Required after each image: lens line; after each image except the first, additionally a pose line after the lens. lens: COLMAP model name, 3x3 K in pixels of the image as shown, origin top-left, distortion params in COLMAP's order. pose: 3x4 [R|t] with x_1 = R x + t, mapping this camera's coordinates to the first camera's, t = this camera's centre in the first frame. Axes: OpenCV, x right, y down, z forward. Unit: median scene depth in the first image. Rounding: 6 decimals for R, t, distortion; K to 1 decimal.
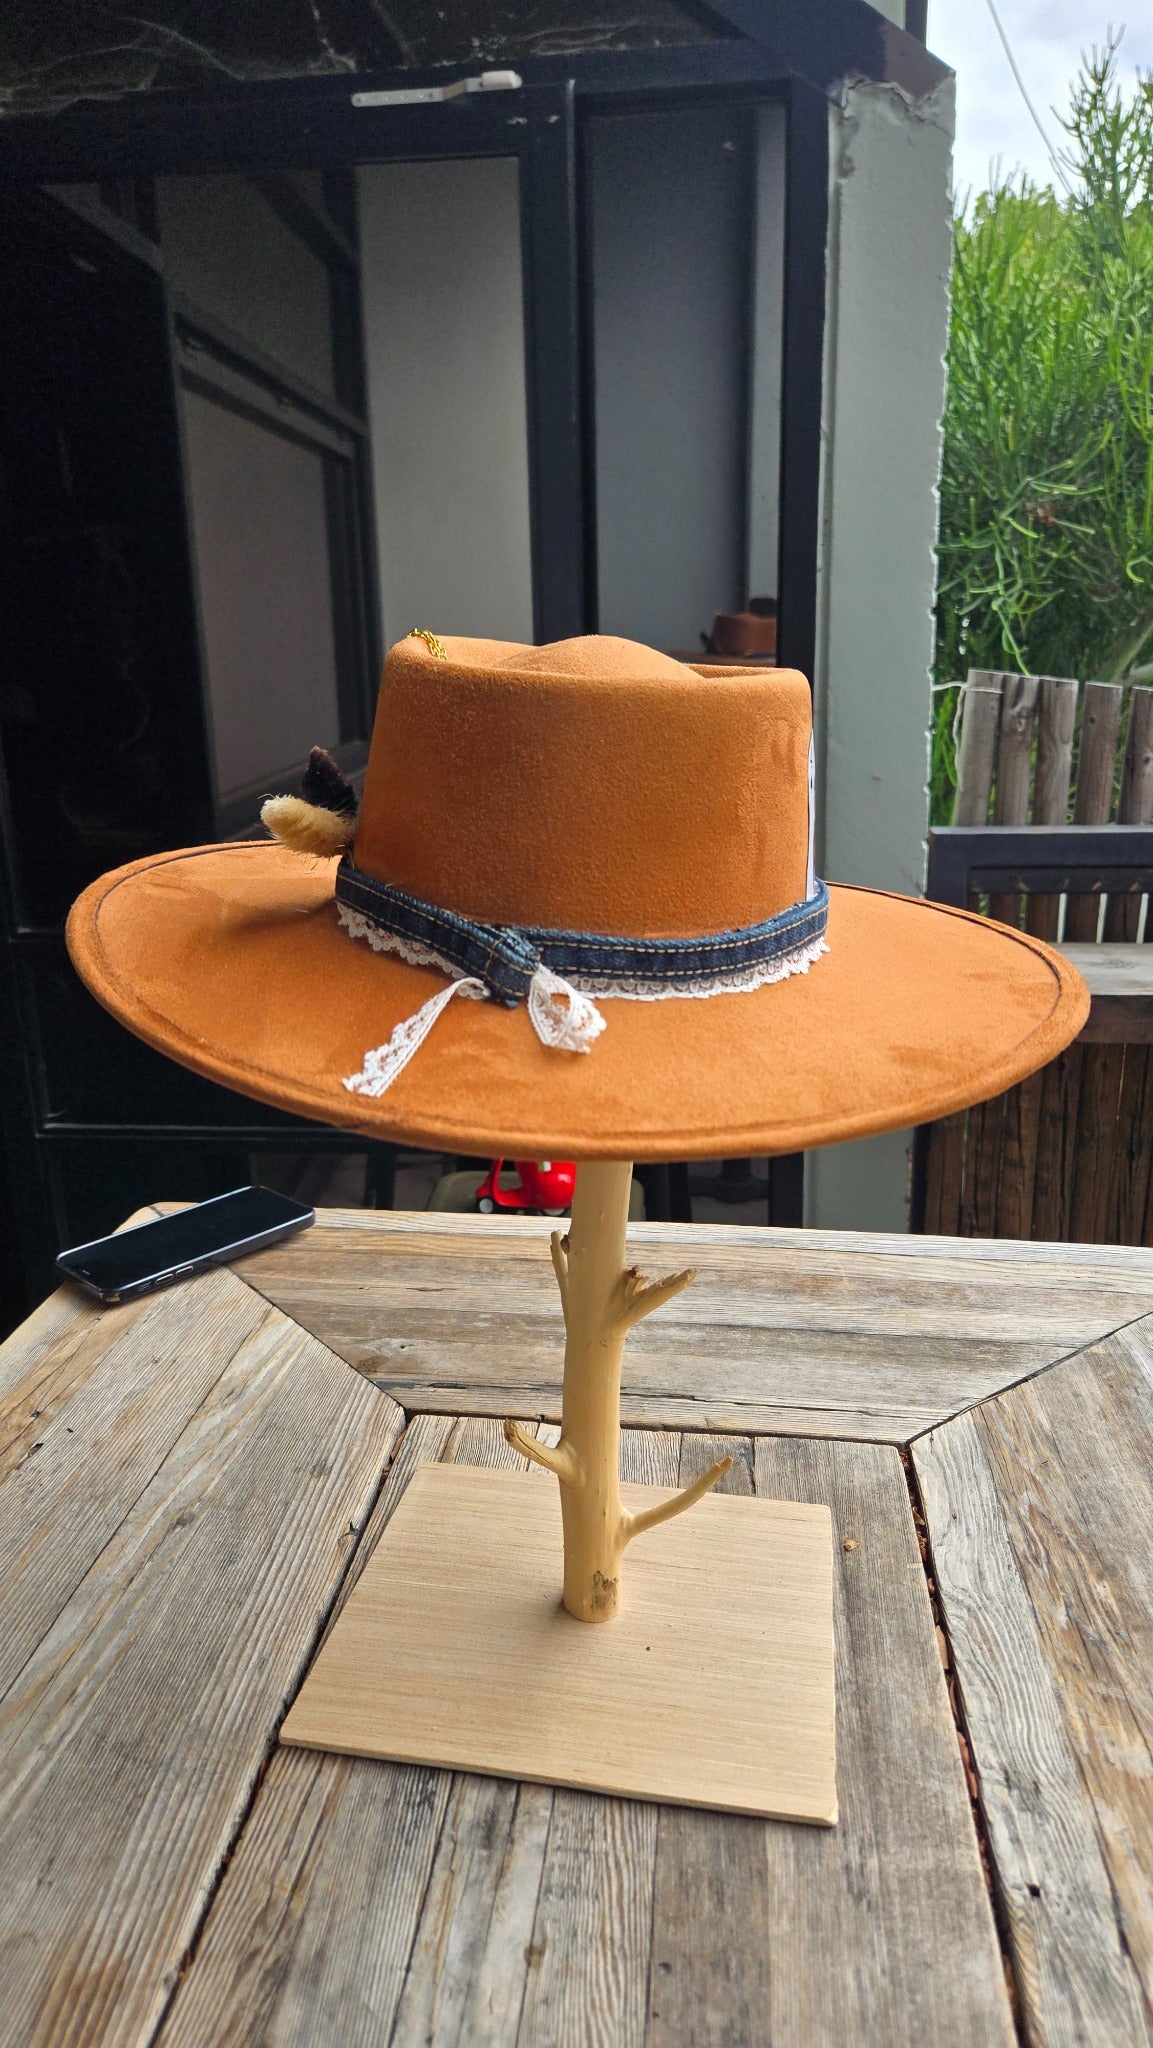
lens RADIAL K [[1388.6, 0, 565.6], [0, 1388.6, 1001.9], [0, 0, 1]] dist [0.053537, -0.055847]
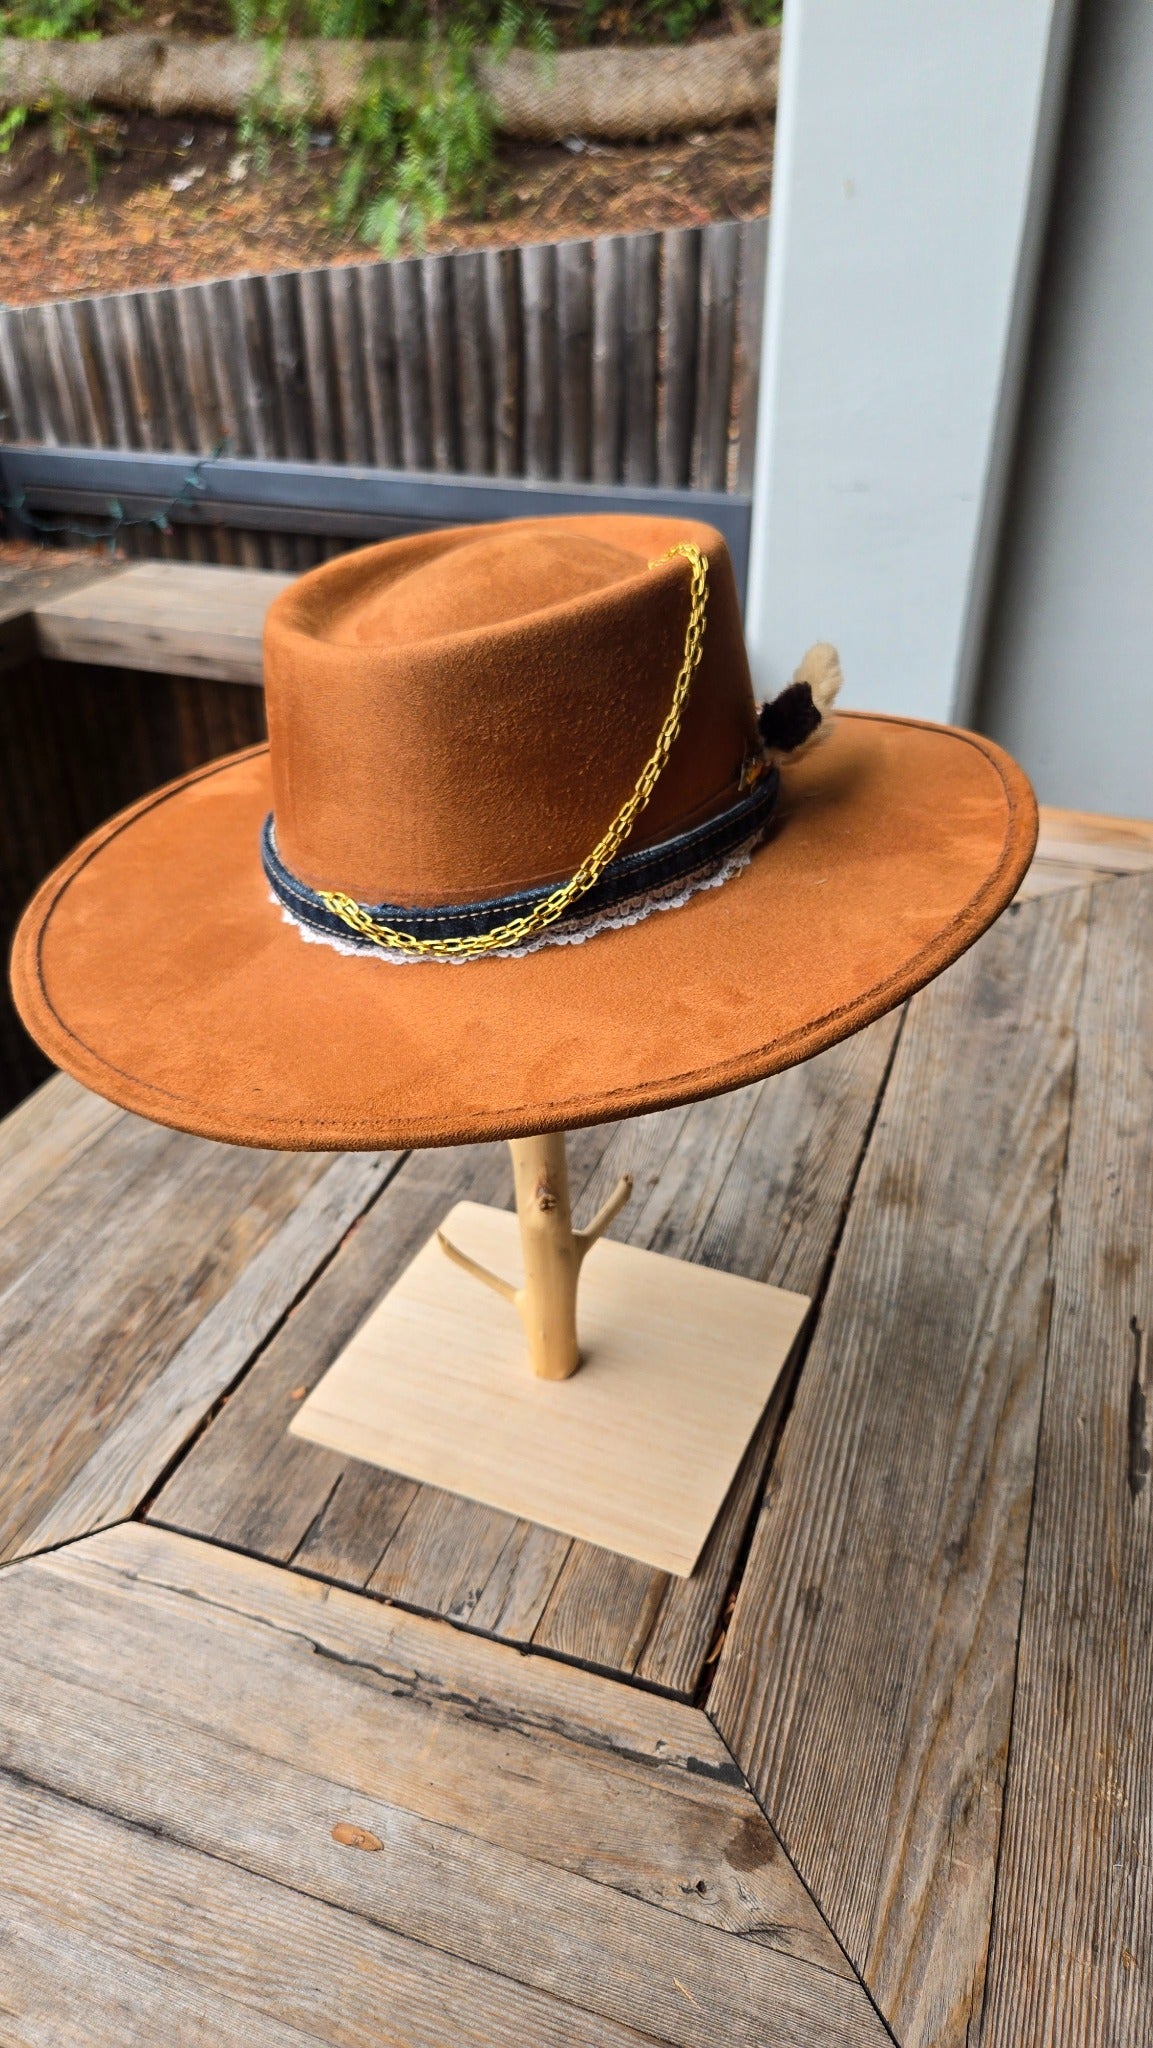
lens RADIAL K [[1389.5, 0, 550.9], [0, 1389.5, 994.8], [0, 0, 1]] dist [0.046821, -0.047171]
pose [[-0.969618, -0.095918, 0.225034, -0.215286], [0.097005, 0.693735, 0.713668, -0.626776], [-0.224568, 0.713815, -0.663354, 1.600828]]
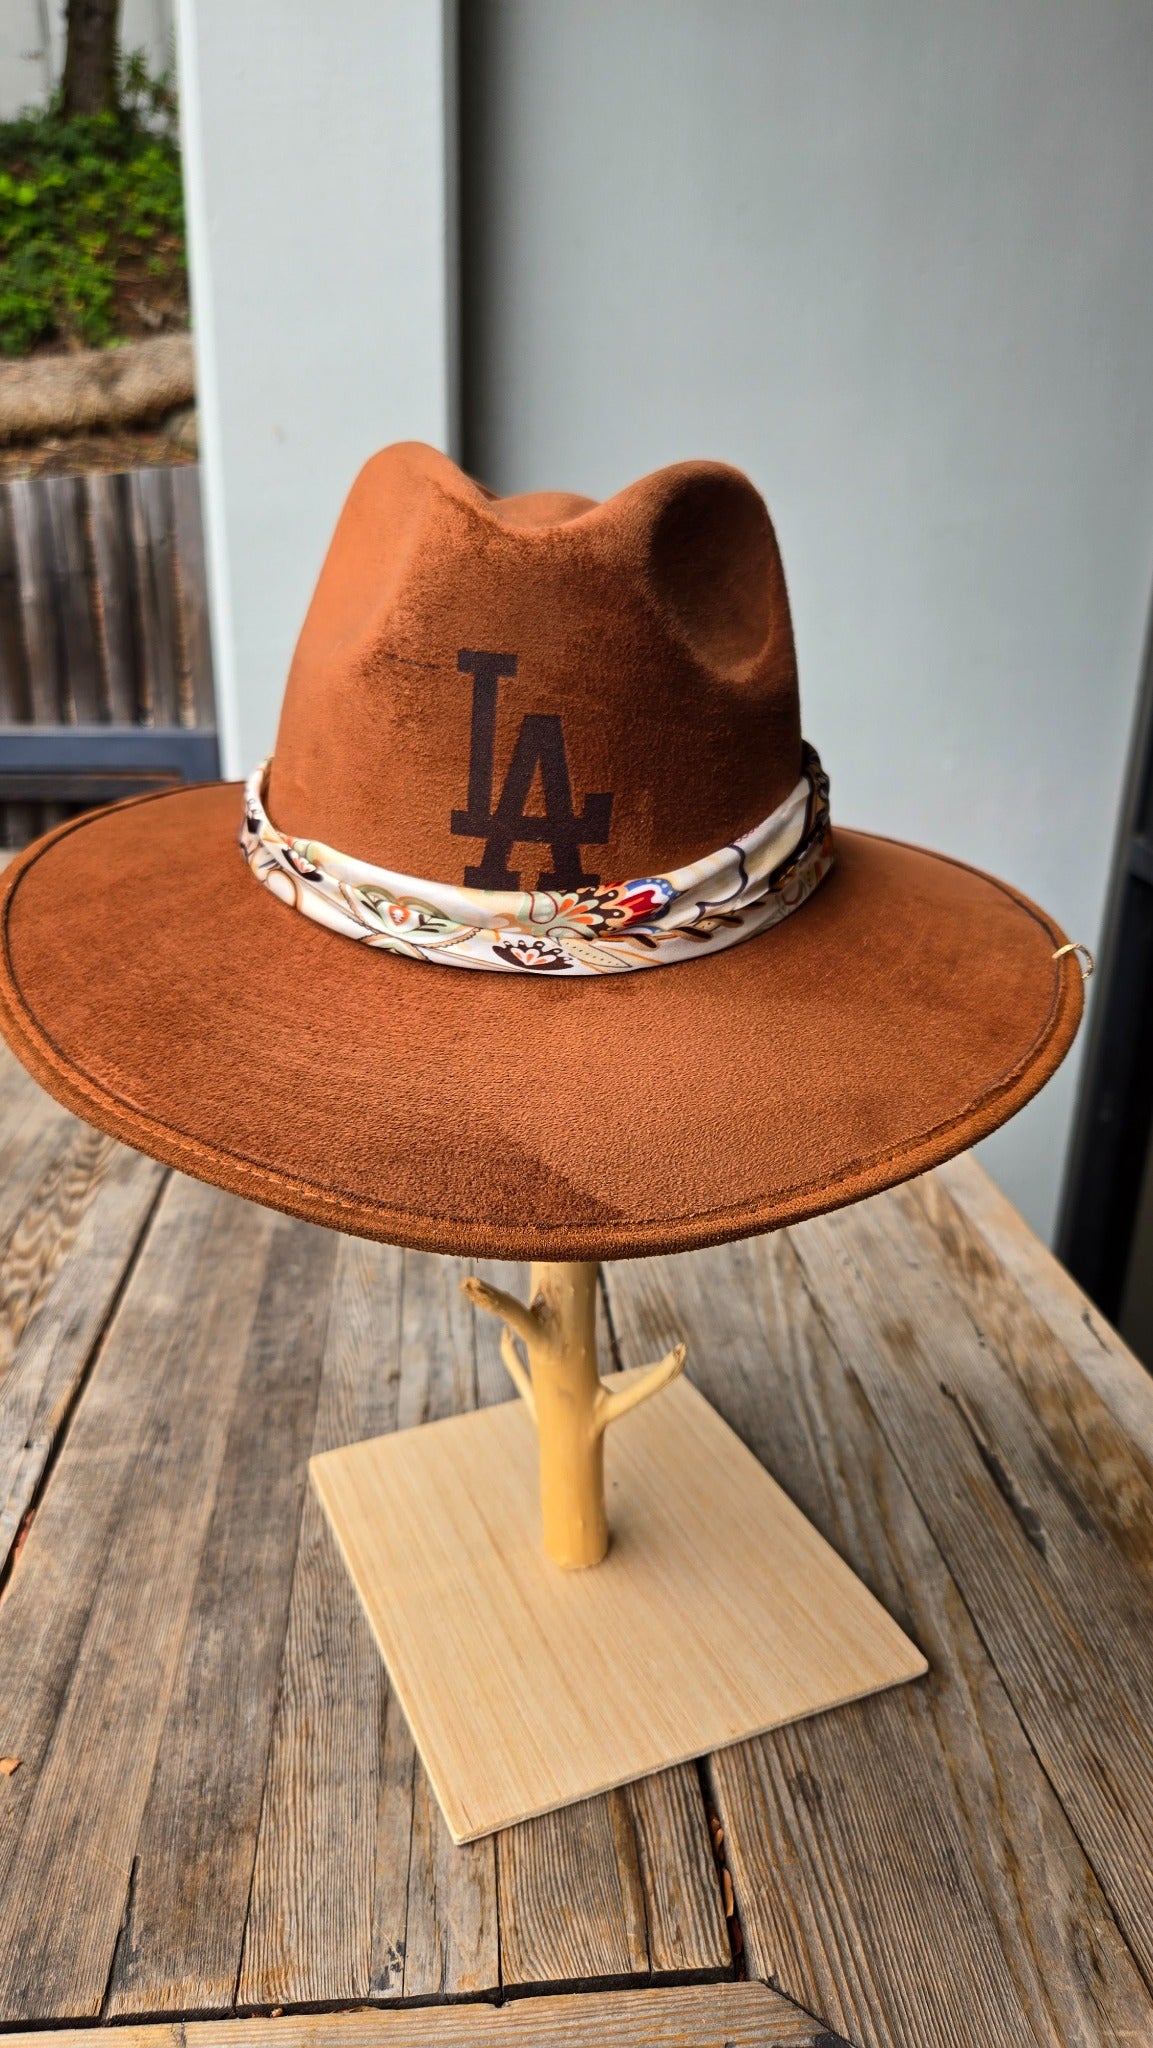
lens RADIAL K [[1399.2, 0, 557.7], [0, 1399.2, 1003.2], [0, 0, 1]] dist [0.045841, -0.049273]
pose [[-0.980807, 0.069962, -0.181998, 0.041644], [-0.047730, 0.818863, 0.572001, -0.414821], [0.189050, 0.569709, -0.799807, 1.565972]]
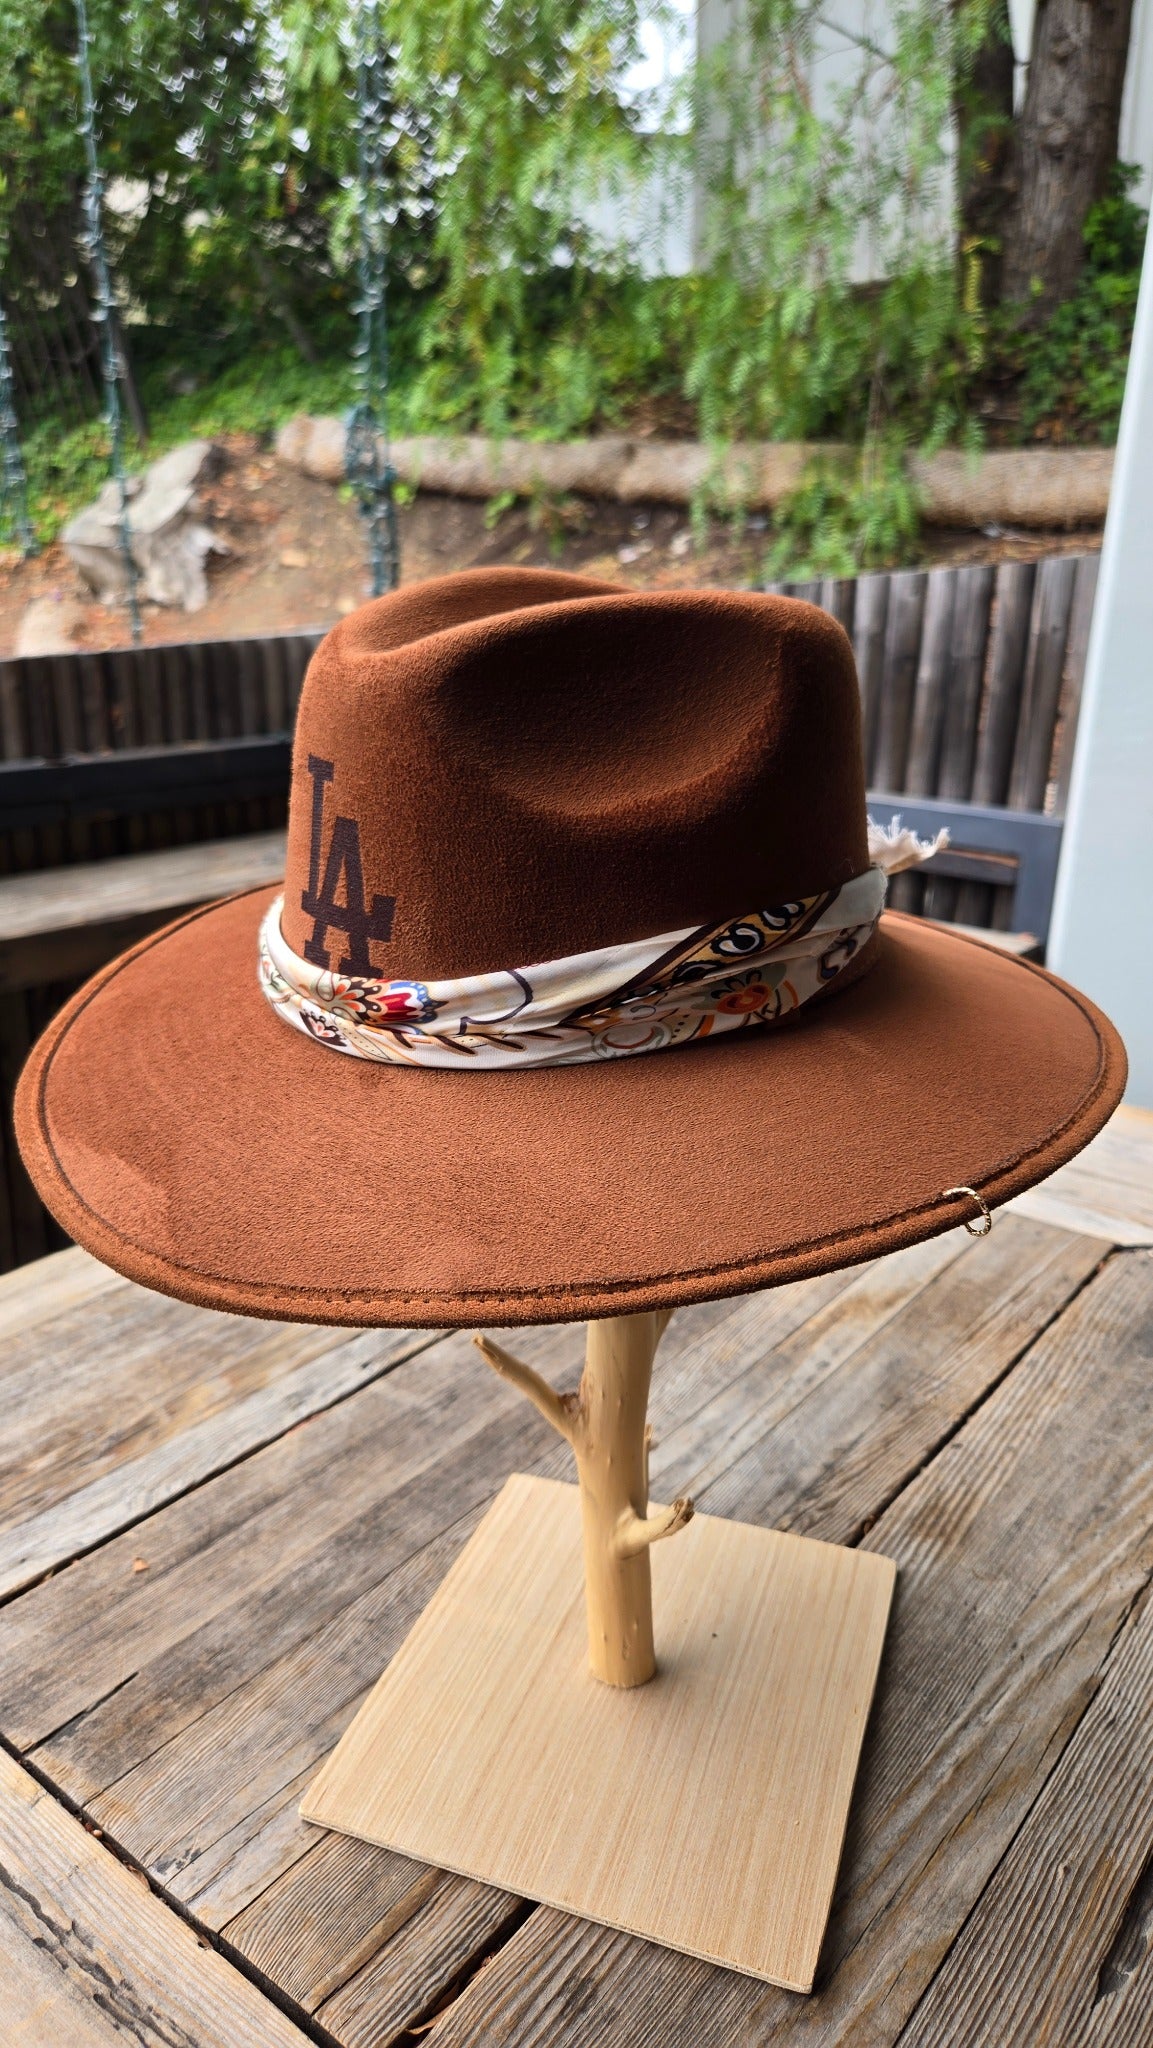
lens RADIAL K [[1389.5, 0, 550.9], [0, 1389.5, 994.8], [0, 0, 1]] dist [0.046821, -0.047171]
pose [[-0.847981, -0.156600, 0.506363, -0.491042], [0.136487, 0.858621, 0.494107, -0.415741], [-0.512151, 0.488106, -0.706721, 1.478560]]
